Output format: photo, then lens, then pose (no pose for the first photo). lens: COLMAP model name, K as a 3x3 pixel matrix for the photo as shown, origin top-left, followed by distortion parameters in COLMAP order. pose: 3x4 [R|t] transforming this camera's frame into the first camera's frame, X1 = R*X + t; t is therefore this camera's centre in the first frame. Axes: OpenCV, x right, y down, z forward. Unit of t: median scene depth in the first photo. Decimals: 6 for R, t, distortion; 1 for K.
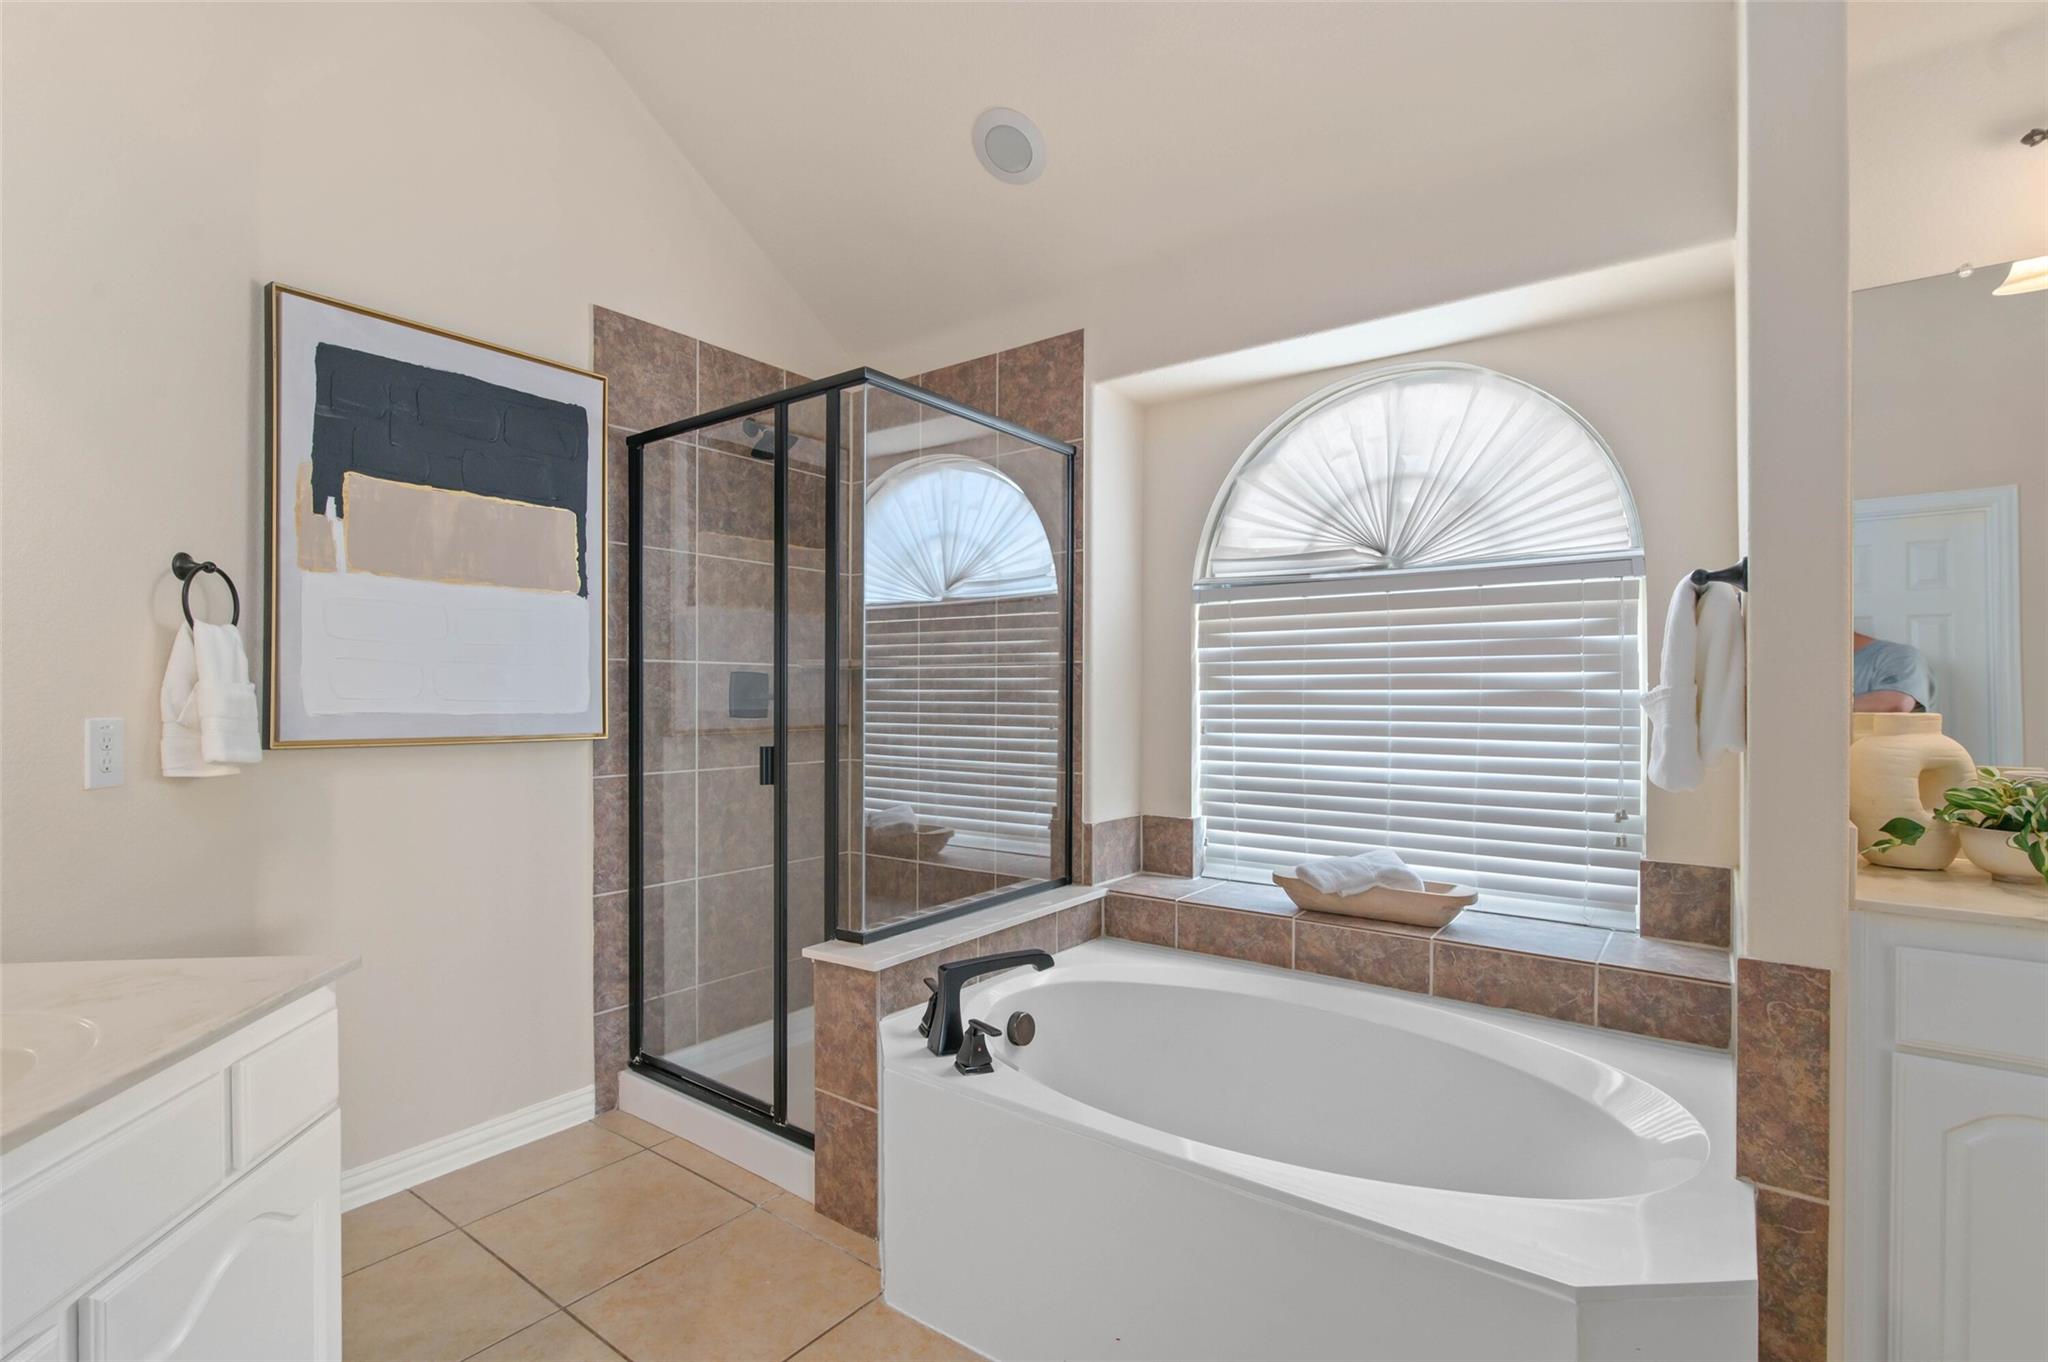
lens RADIAL K [[942.9, 0, 1029.0], [0, 942.9, 677.6], [0, 0, 1]] dist [-0.016581, -0.000477]
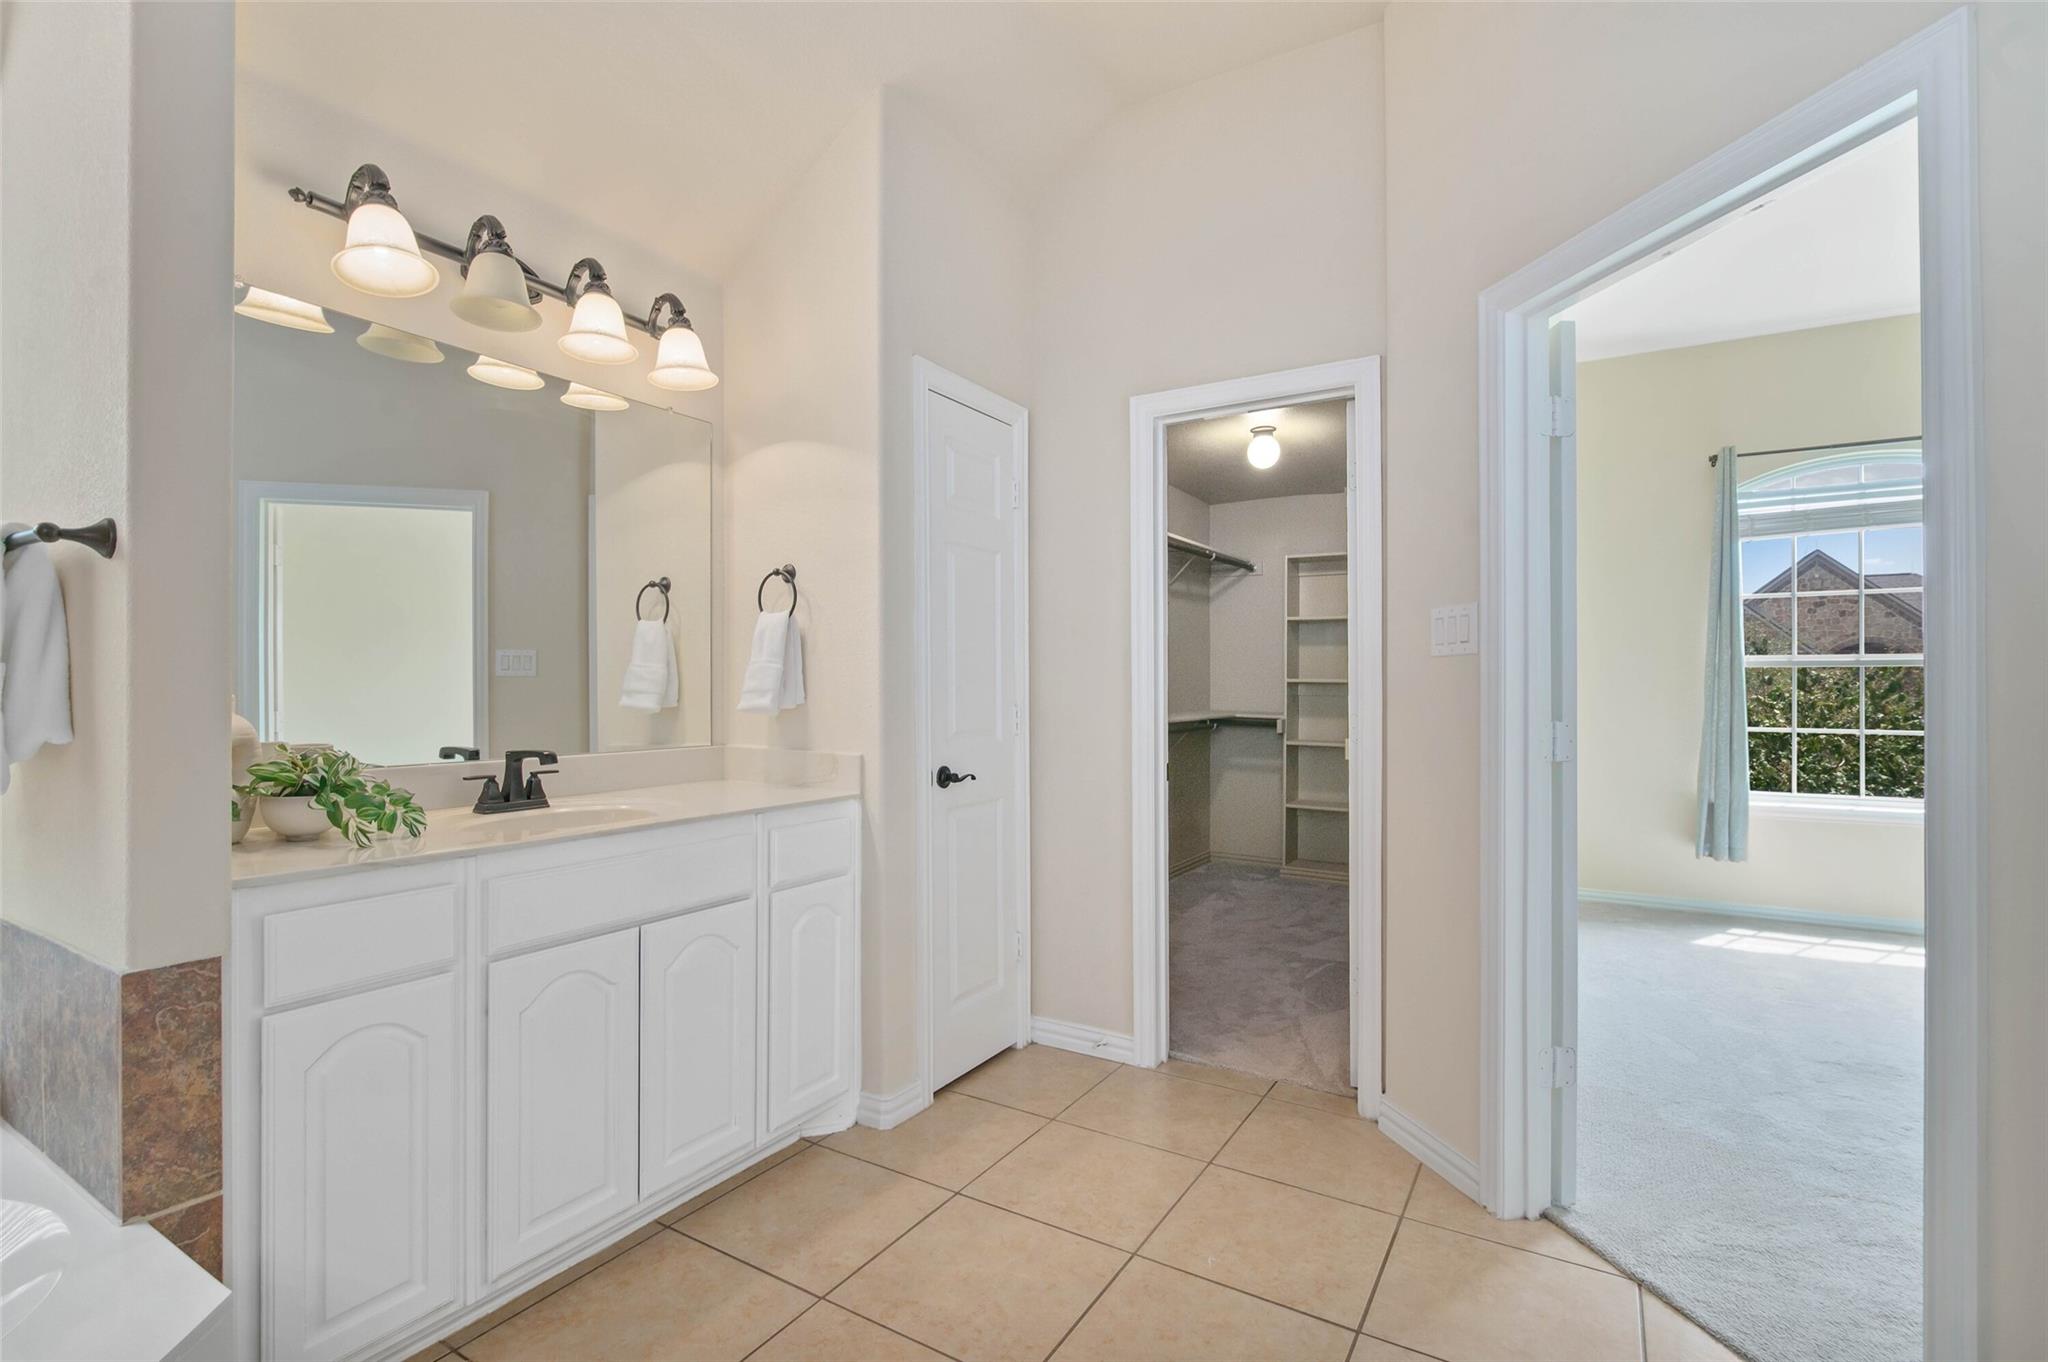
lens RADIAL K [[942.9, 0, 1029.0], [0, 942.9, 677.6], [0, 0, 1]] dist [-0.016581, -0.000477]
pose [[-0.094513, 0.003646, 0.995517, -0.181320], [-0.019303, 0.999799, -0.005494, 0.008563], [-0.995336, -0.019736, -0.094424, 0.227593]]
